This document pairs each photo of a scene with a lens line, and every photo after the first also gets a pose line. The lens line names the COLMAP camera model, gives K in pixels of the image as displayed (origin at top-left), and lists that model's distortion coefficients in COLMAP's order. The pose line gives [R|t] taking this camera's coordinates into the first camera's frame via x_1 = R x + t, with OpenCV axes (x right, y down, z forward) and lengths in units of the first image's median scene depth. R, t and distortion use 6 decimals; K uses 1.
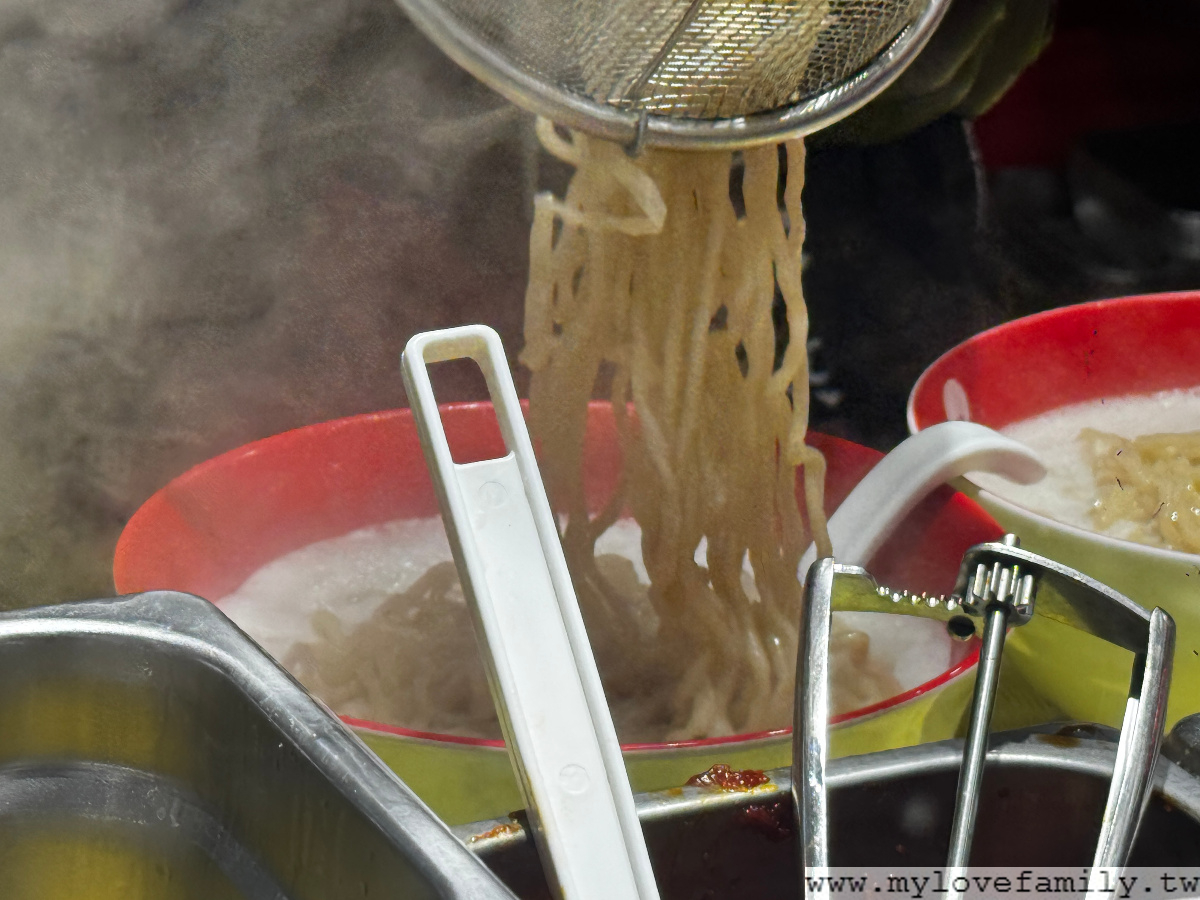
lens RADIAL K [[4256.2, 0, 599.5], [0, 4256.2, 450.5], [0, 0, 1]] dist [-0.029505, 0.000000]
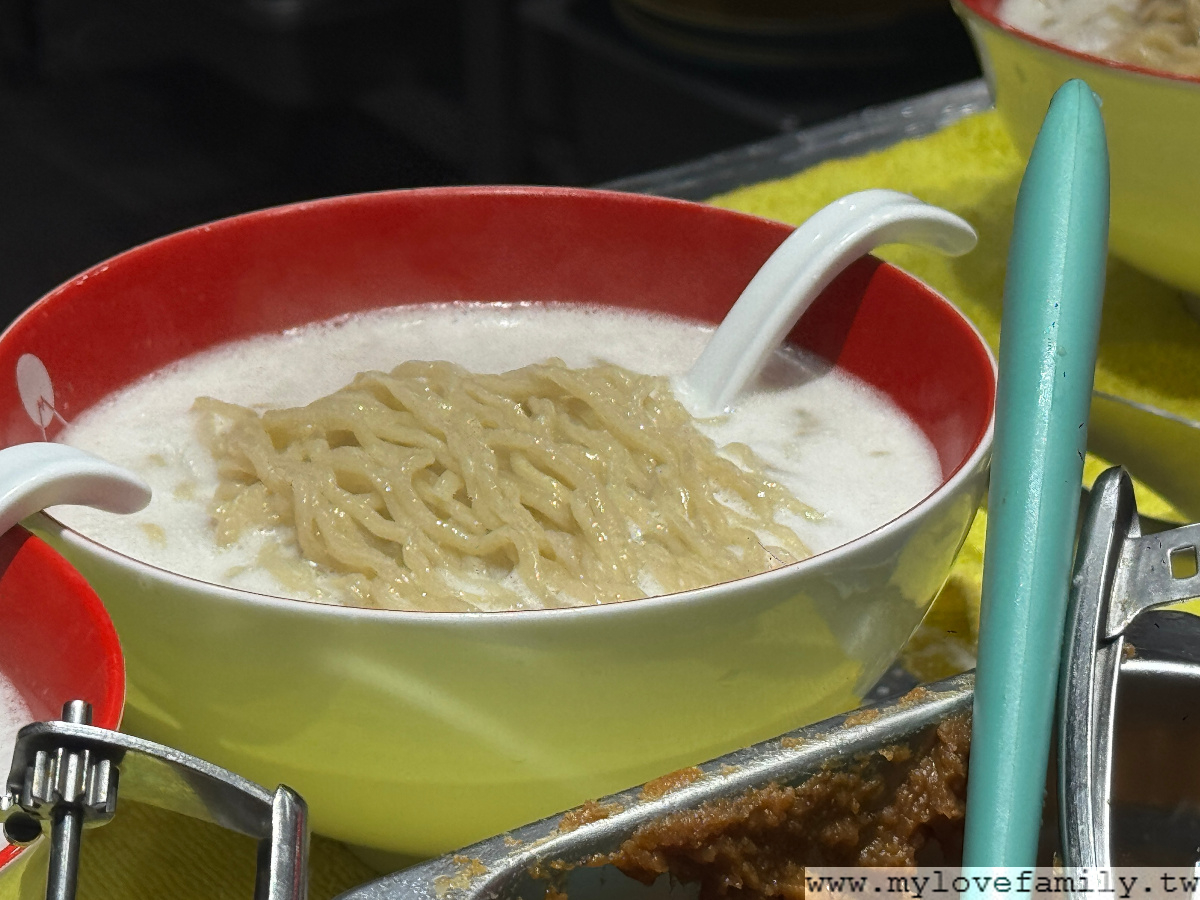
lens RADIAL K [[4256.2, 0, 600.6], [0, 4256.2, 449.2], [0, 0, 1]] dist [-0.029505, 0.000000]
pose [[0.979155, -0.090197, 0.181986, 0.055346], [0.075371, 0.993369, 0.086817, -0.082355], [-0.188610, -0.071290, 0.979461, 0.261666]]
